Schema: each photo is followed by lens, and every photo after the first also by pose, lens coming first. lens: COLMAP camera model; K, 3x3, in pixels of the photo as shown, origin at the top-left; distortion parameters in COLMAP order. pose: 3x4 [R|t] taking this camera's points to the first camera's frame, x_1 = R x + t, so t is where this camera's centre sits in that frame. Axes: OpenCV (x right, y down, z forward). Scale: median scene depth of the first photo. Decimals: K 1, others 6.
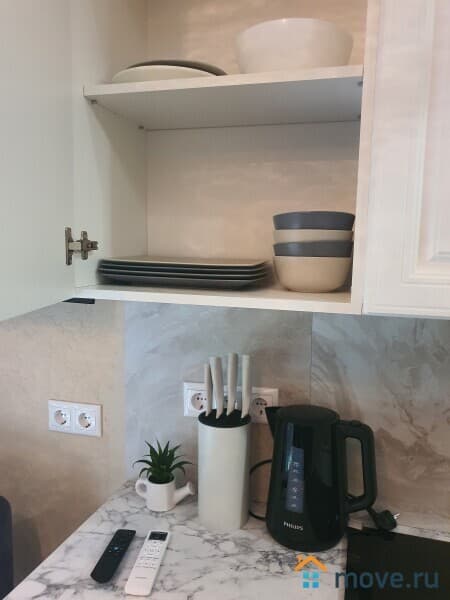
lens RADIAL K [[475.6, 0, 225.0], [0, 475.6, 300.0], [0, 0, 1]] dist [0.030857, -0.001190]
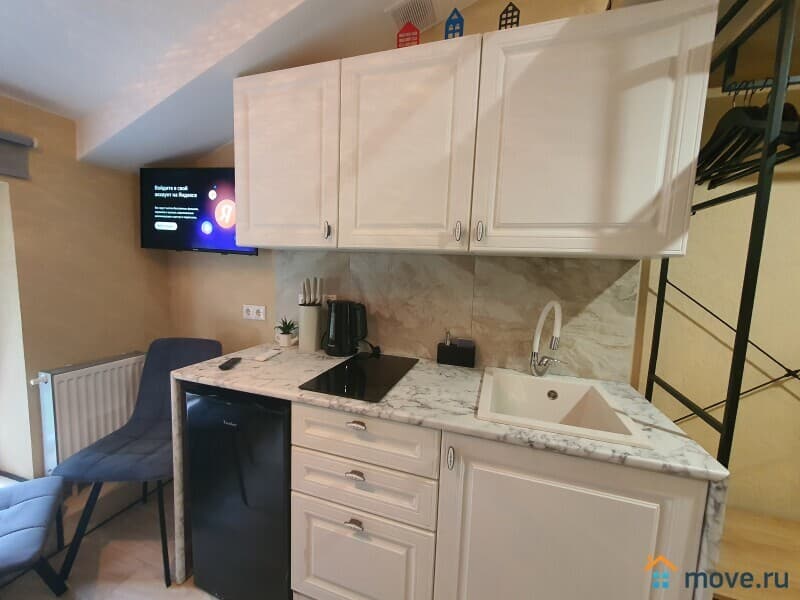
lens RADIAL K [[315.7, 0, 400.0], [0, 315.7, 300.0], [0, 0, 1]] dist [0.001015, 0.000419]
pose [[0.999205, 0.026960, -0.029358, 0.479139], [-0.027416, 0.999508, -0.015255, 0.235375], [0.028932, 0.016048, 0.999453, -0.524396]]
